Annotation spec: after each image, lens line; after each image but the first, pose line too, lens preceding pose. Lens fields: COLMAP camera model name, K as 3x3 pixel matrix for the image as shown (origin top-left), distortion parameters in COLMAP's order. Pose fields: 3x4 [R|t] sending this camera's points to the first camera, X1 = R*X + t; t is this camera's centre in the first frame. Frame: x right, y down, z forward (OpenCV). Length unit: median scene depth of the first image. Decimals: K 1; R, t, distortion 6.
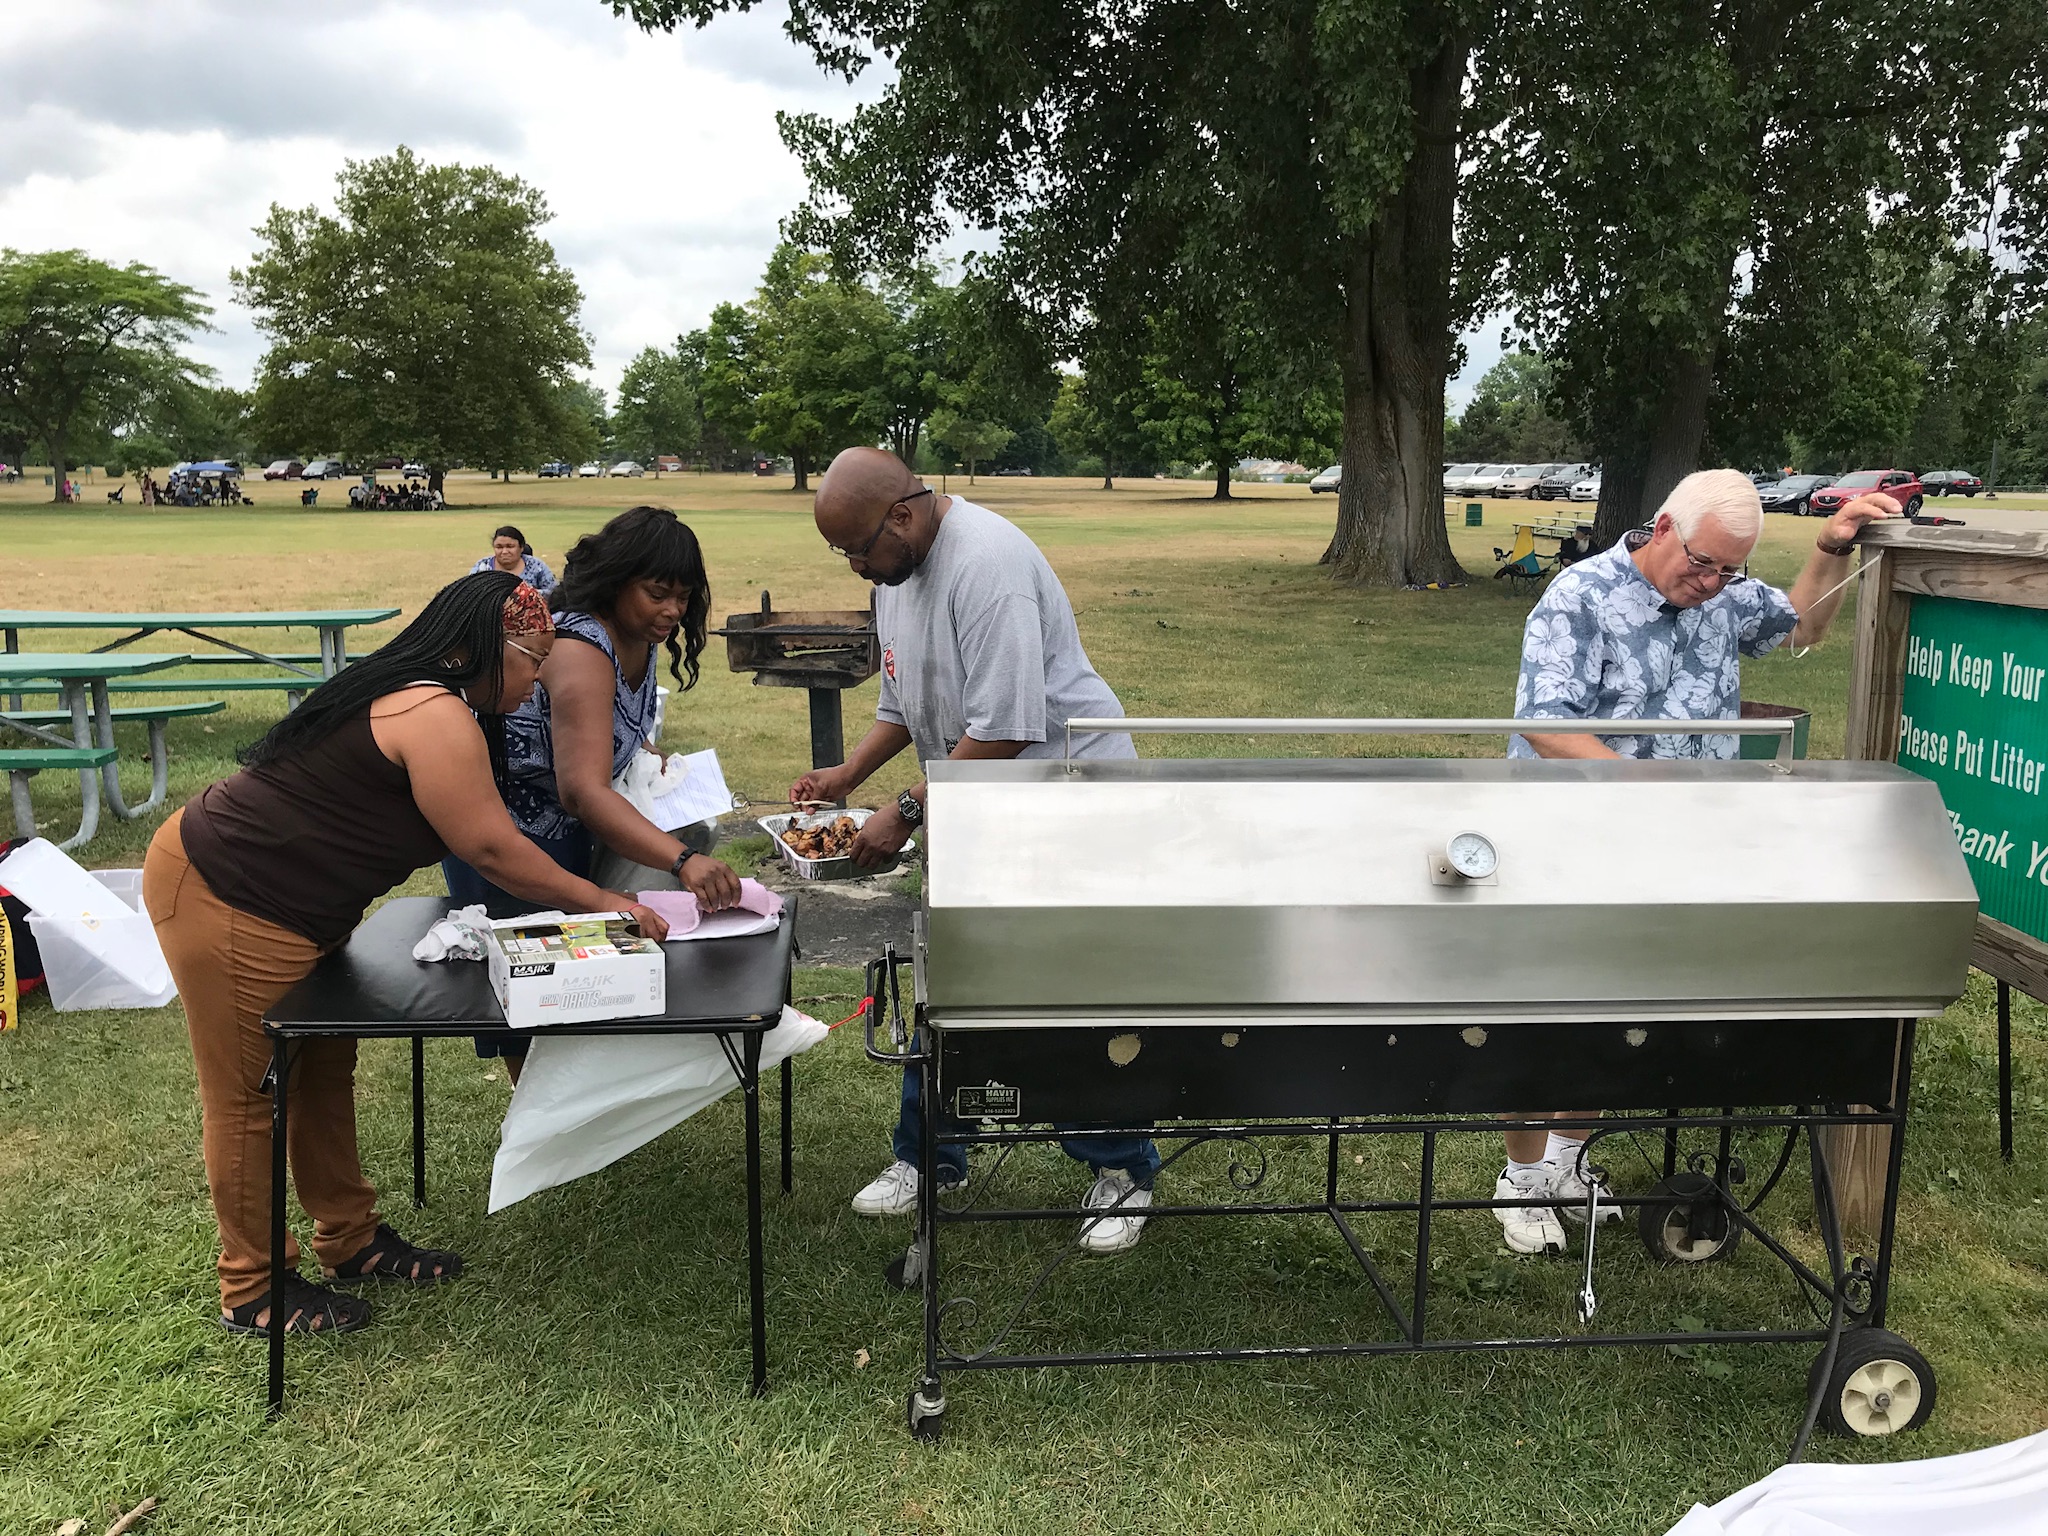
lens RADIAL K [[1670.4, 0, 1002.5], [0, 1670.4, 771.5], [0, 0, 1]] dist [0.026811, -0.024249]
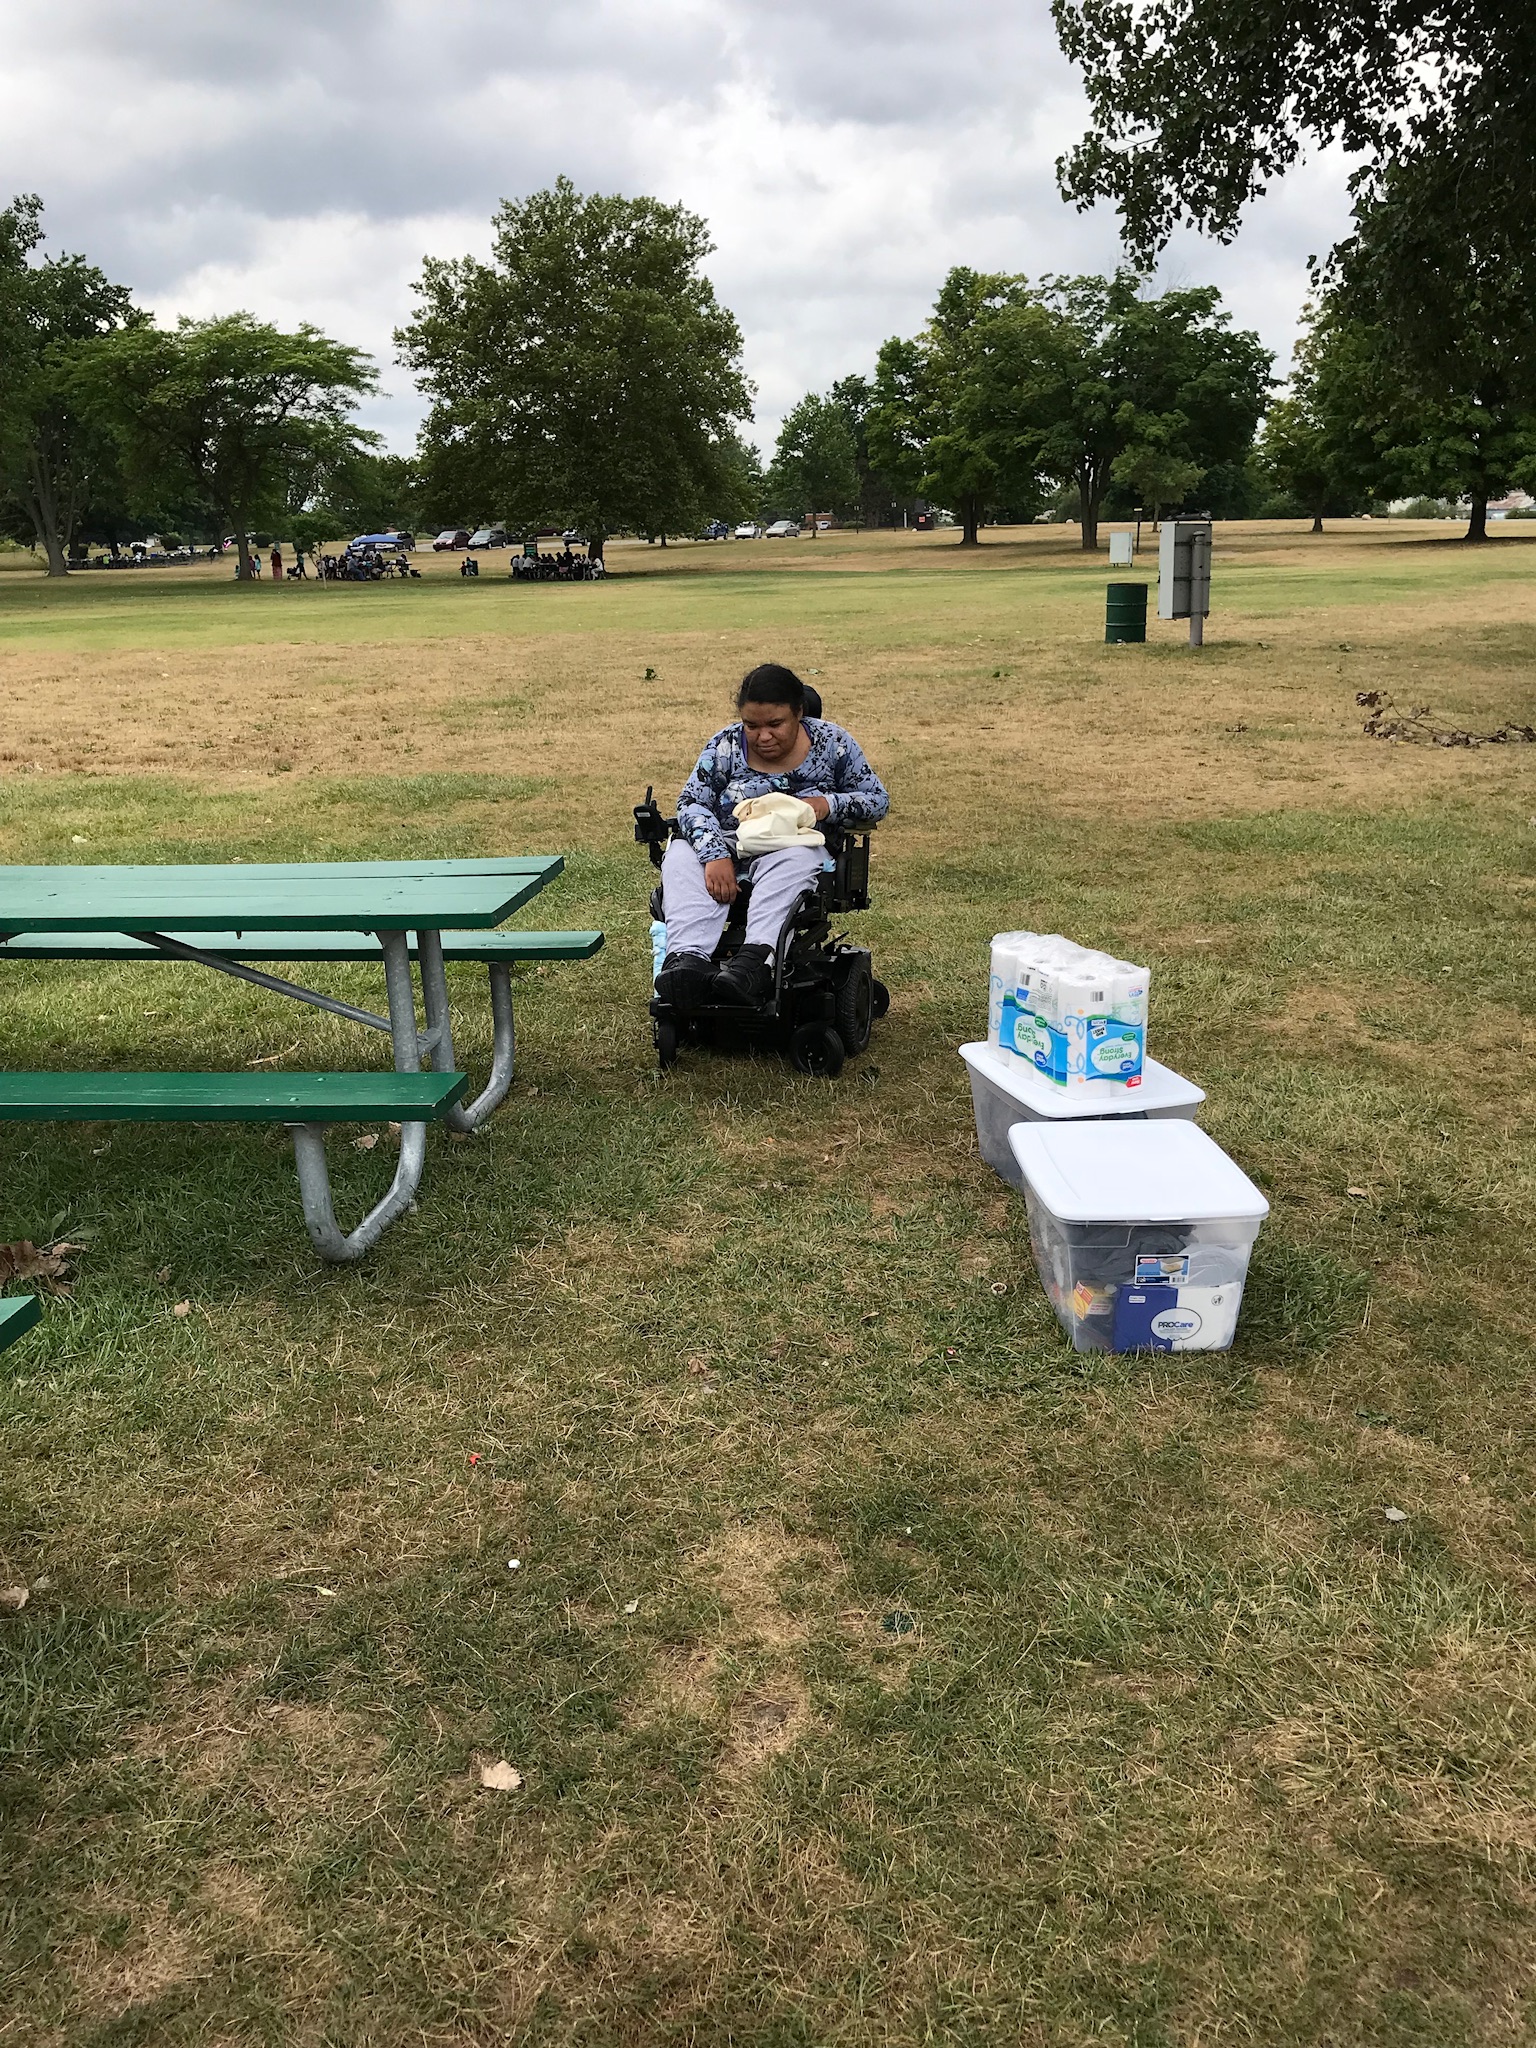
lens RADIAL K [[1670.4, 0, 797.2], [0, 1670.4, 1029.3], [0, 0, 1]] dist [0.026811, -0.024249]
pose [[0.978498, 0.028950, -0.204215, -0.022597], [-0.005173, 0.993234, 0.116012, -0.011453], [0.206192, -0.112461, 0.972027, 0.063865]]
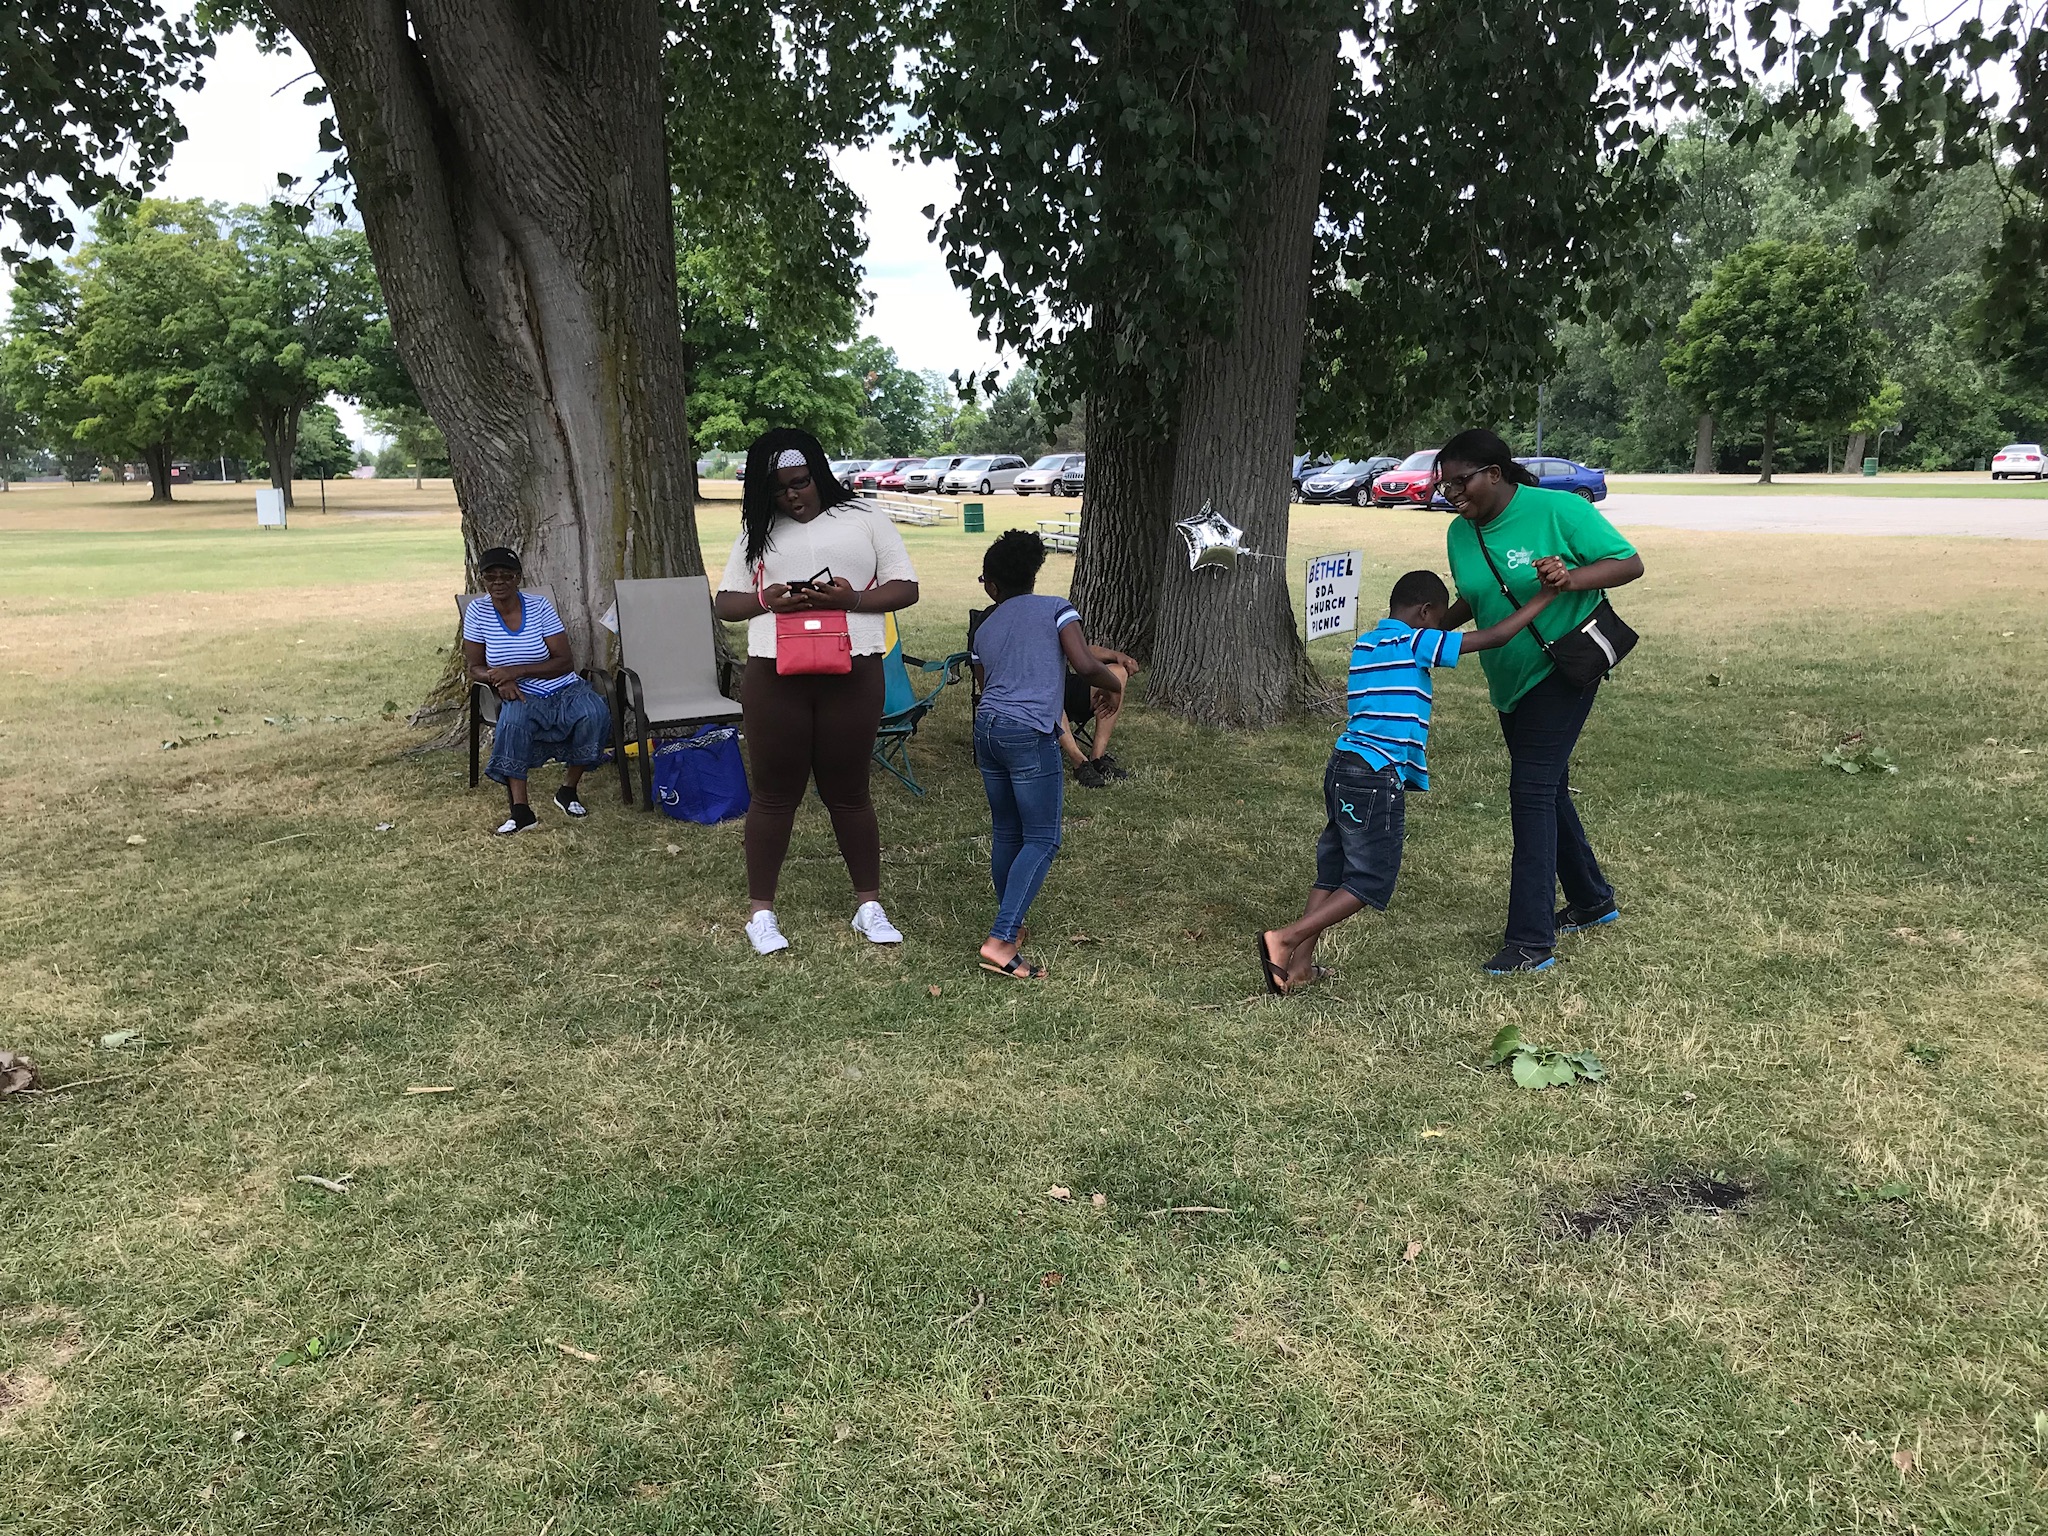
lens RADIAL K [[1670.4, 0, 1039.4], [0, 1670.4, 751.7], [0, 0, 1]] dist [0.026811, -0.024249]
pose [[0.960736, -0.064674, 0.269822, 0.064793], [0.067750, 0.997700, -0.002095, -0.027573], [-0.269066, 0.020293, 0.962908, 0.168955]]
